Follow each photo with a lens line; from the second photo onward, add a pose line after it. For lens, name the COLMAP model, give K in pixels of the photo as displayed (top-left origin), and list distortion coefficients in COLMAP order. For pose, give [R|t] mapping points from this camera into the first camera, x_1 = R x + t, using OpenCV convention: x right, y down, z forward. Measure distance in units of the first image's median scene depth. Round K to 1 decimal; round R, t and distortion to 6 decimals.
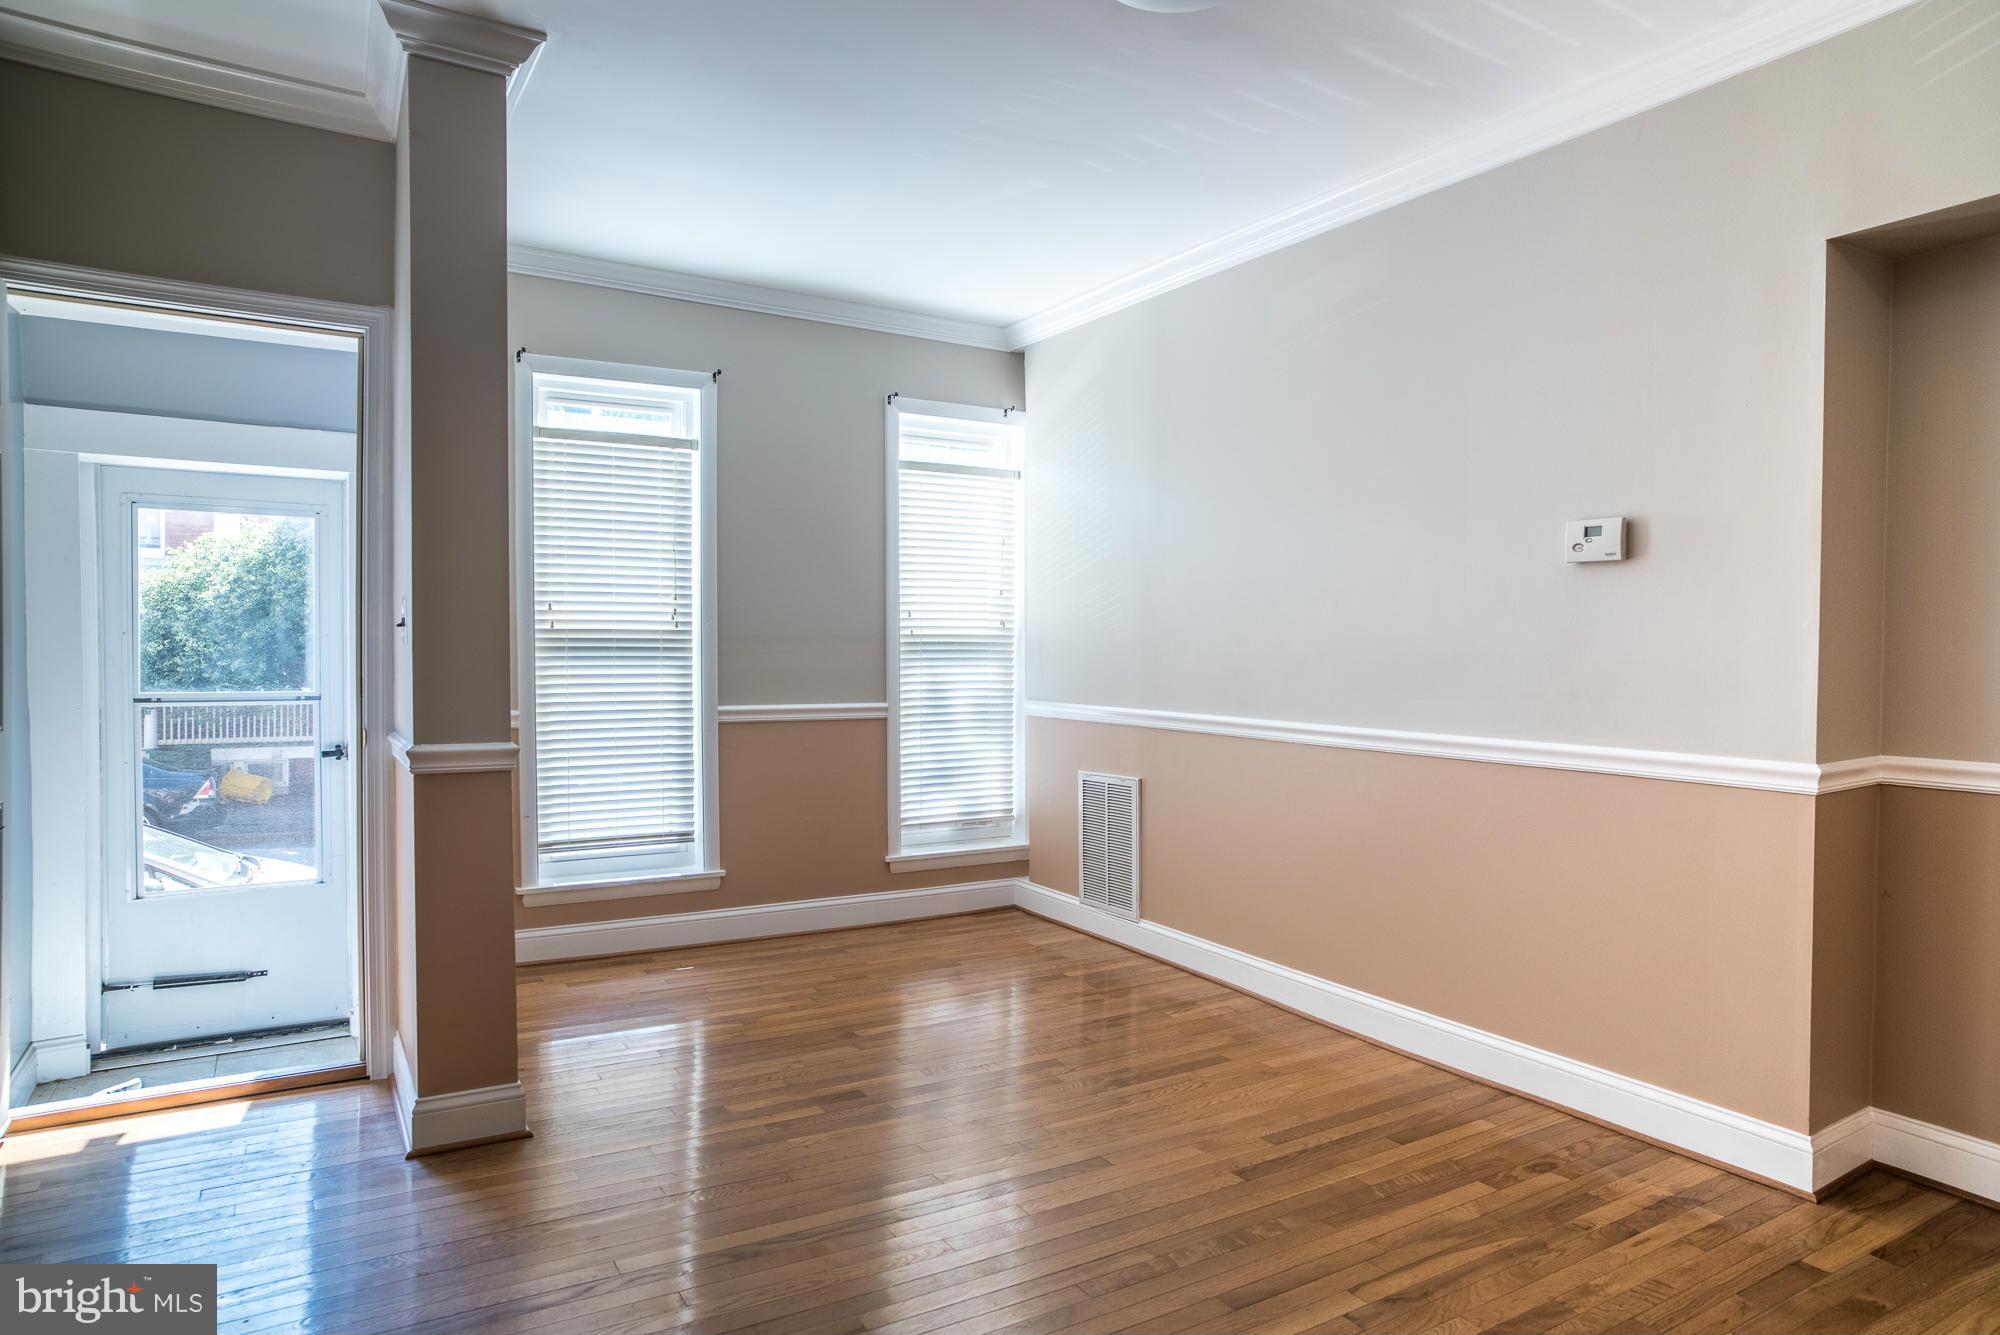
lens RADIAL K [[1221.7, 0, 1004.9], [0, 1221.7, 664.6], [0, 0, 1]] dist [-0.067431, 0.054109]
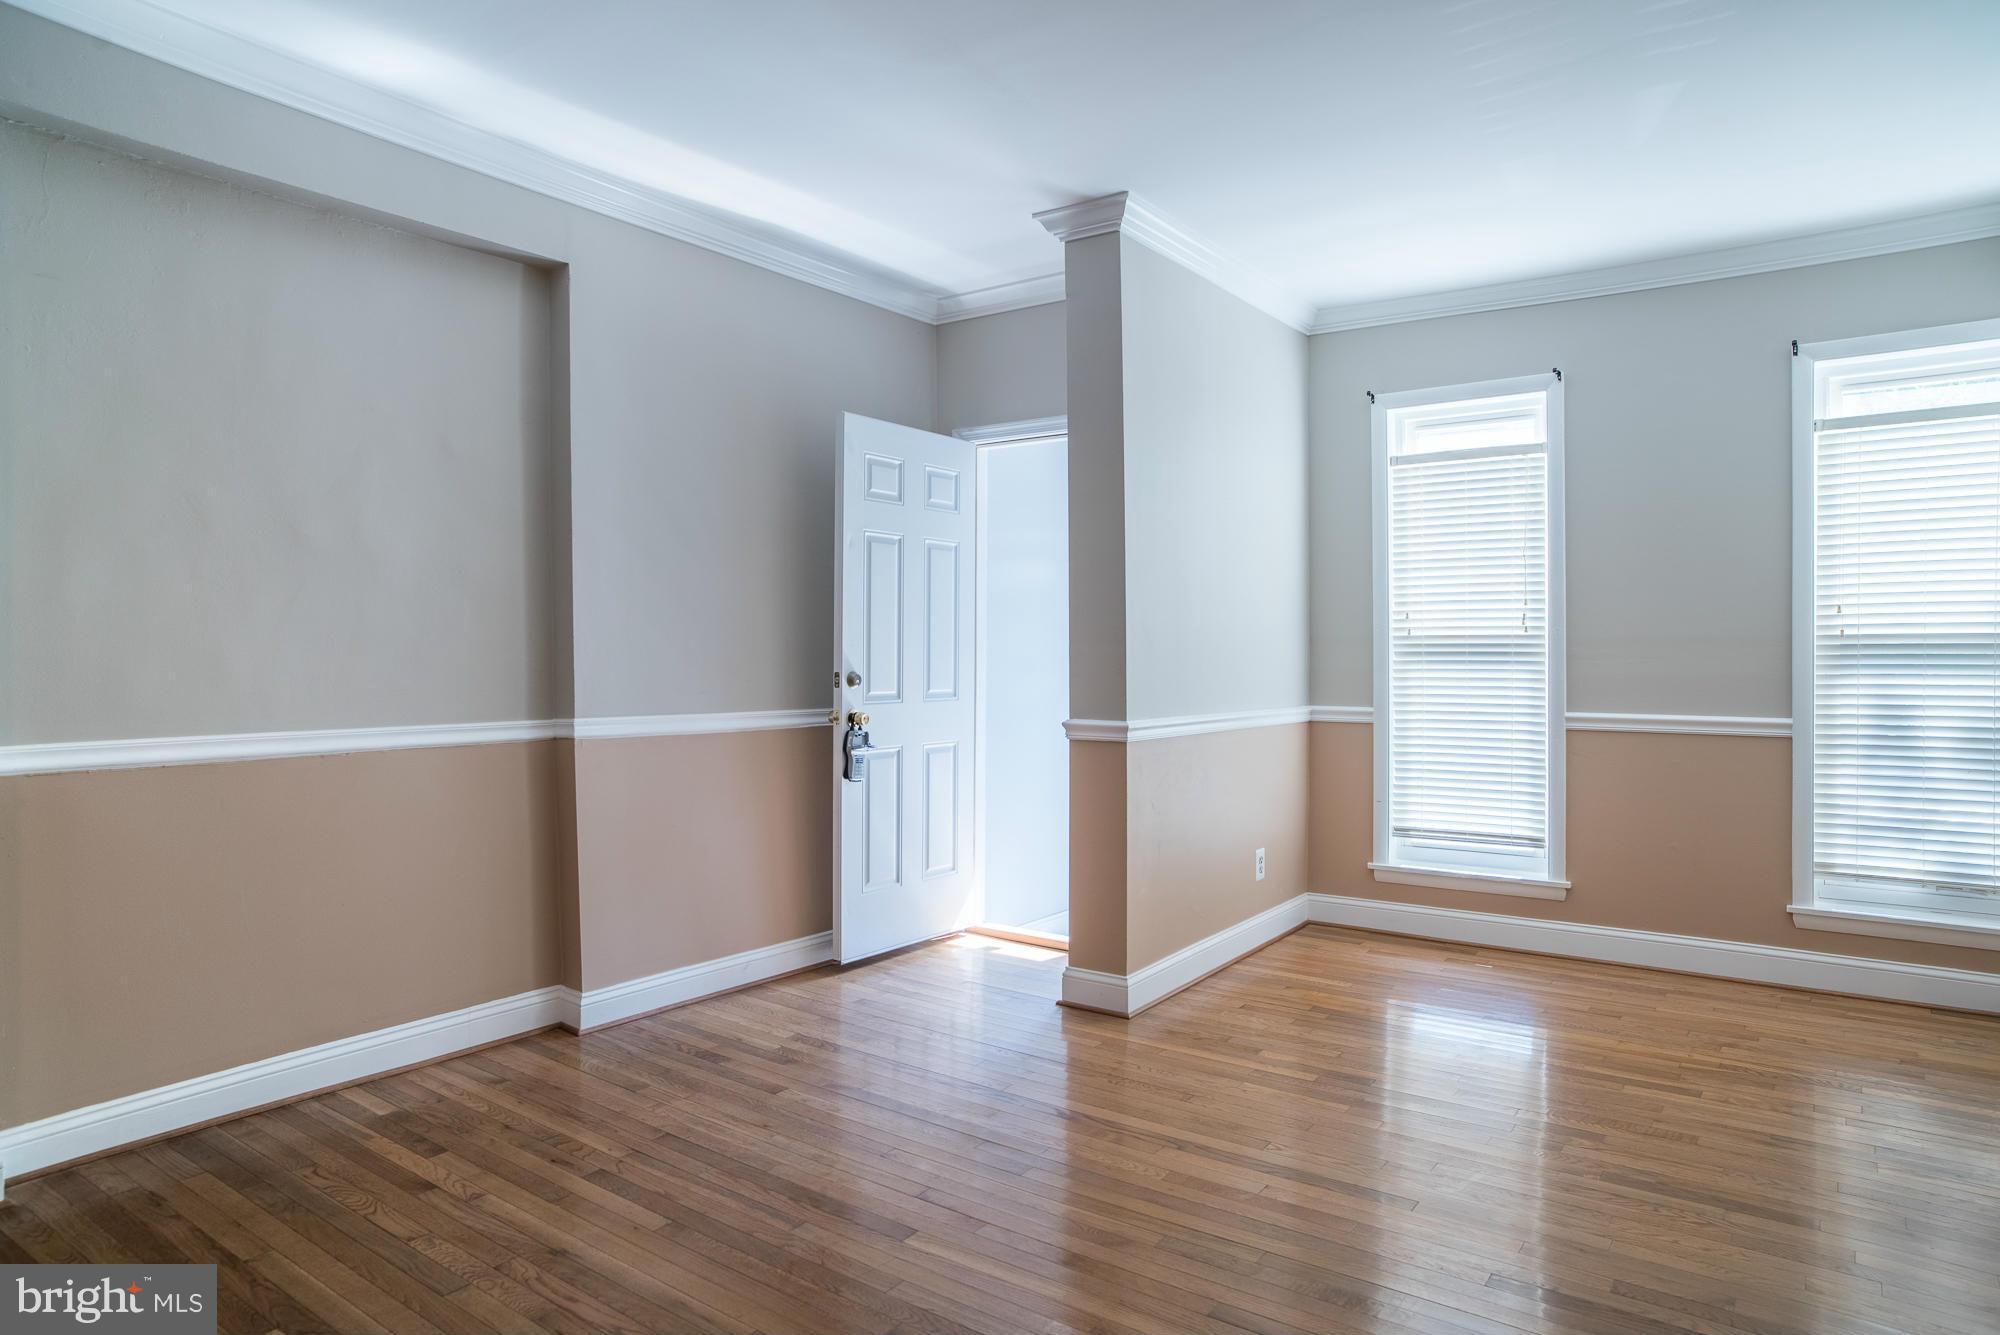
lens RADIAL K [[1221.7, 0, 999.0], [0, 1221.7, 664.1], [0, 0, 1]] dist [-0.067431, 0.054109]
pose [[0.392525, 0.004292, -0.919731, 0.473453], [-0.012985, 0.999915, -0.000875, 0.002275], [0.919649, 0.012286, 0.392548, 0.205256]]
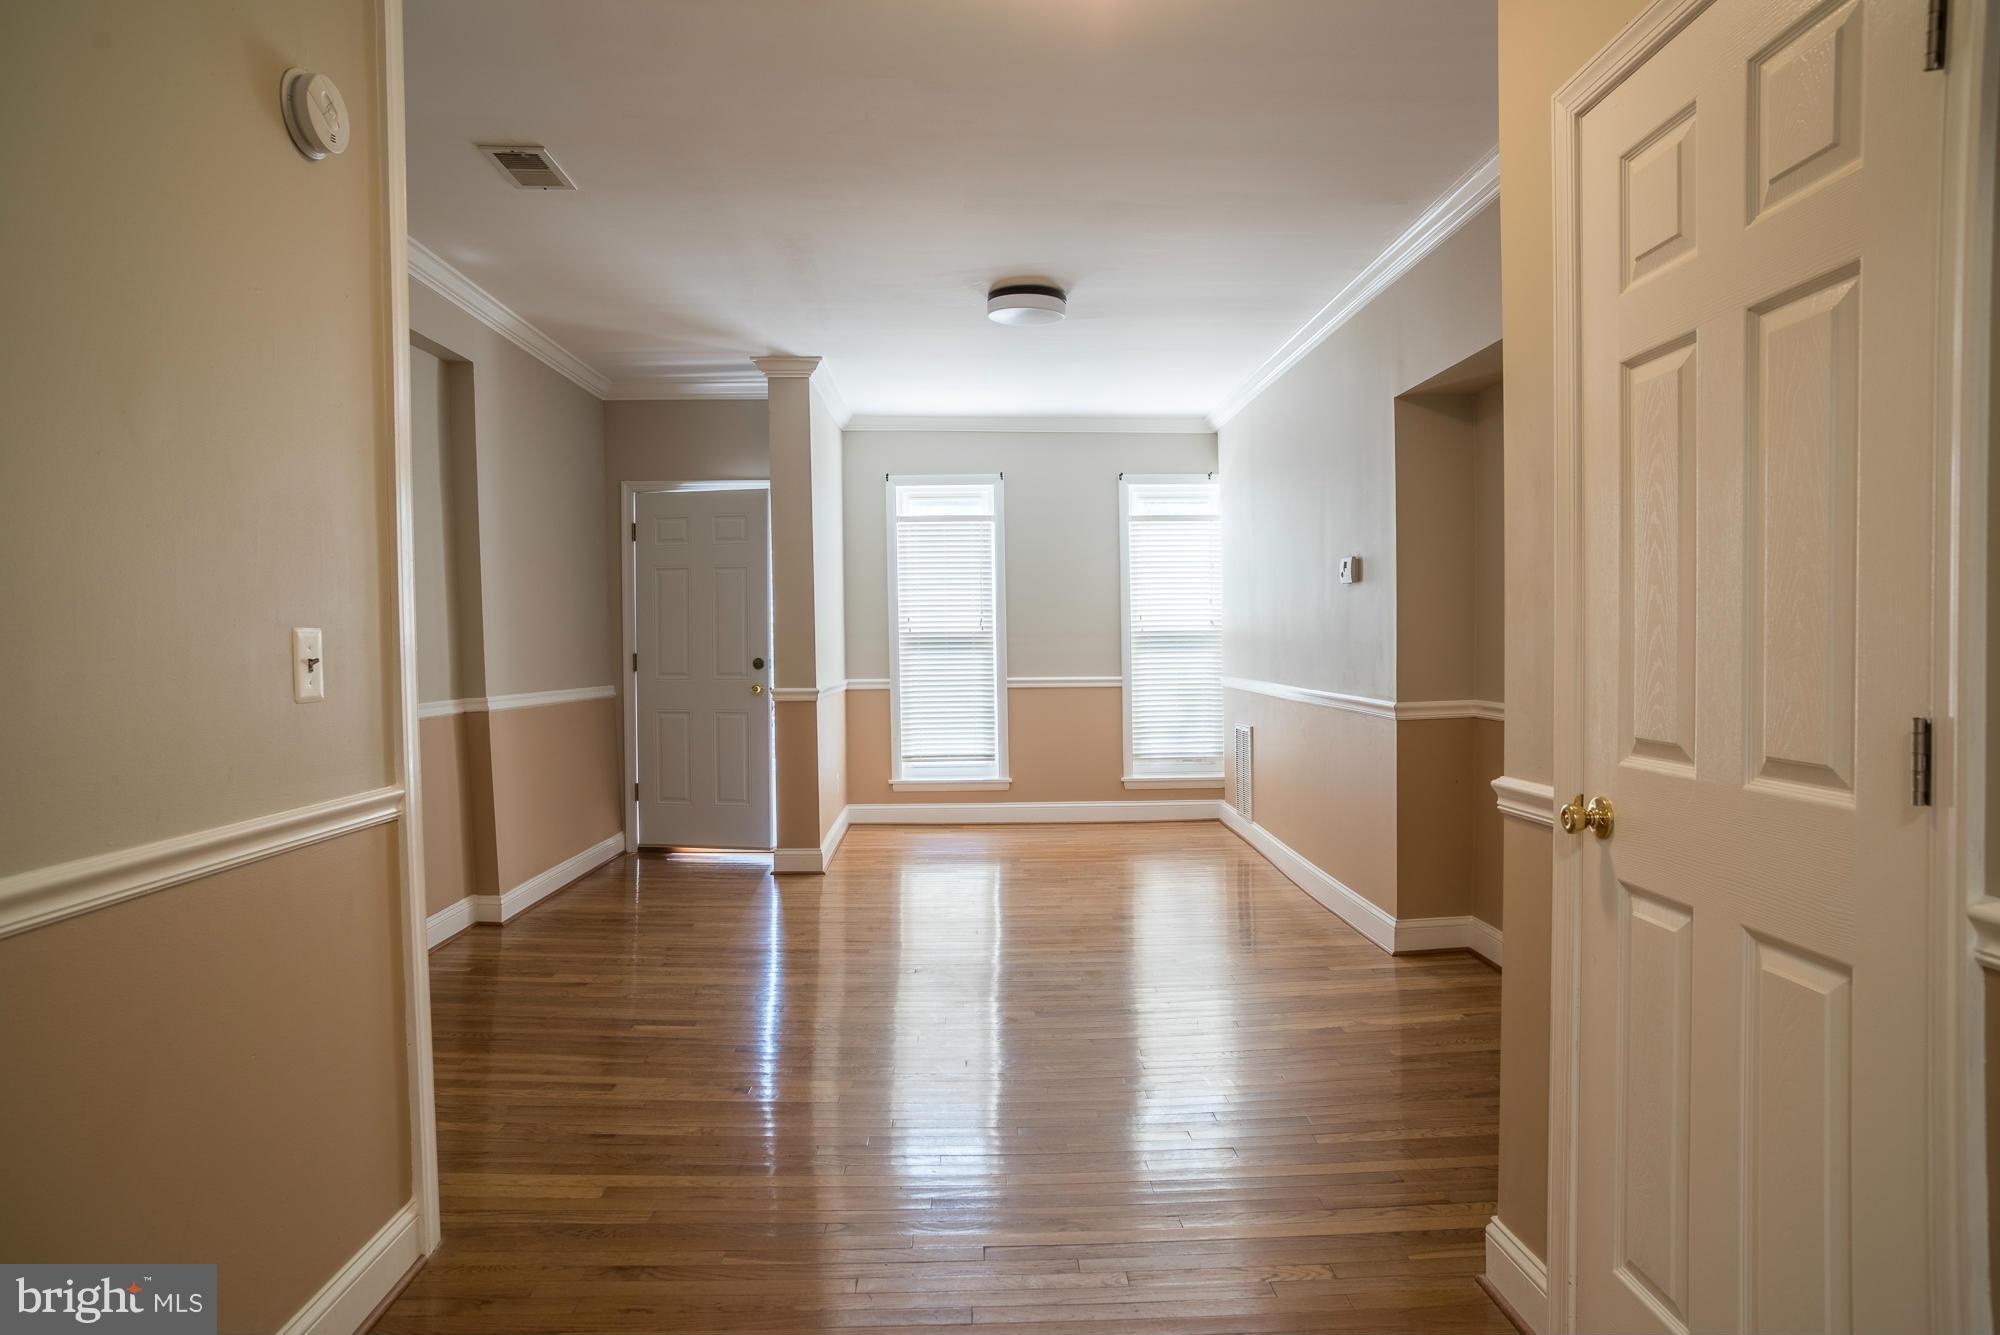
lens RADIAL K [[1221.7, 0, 1000.9], [0, 1221.7, 670.3], [0, 0, 1]] dist [-0.067431, 0.054109]
pose [[0.869394, -0.001842, -0.494117, 0.567470], [0.006632, 0.999946, 0.007941, 0.011071], [0.494076, -0.010181, 0.869359, -0.429026]]
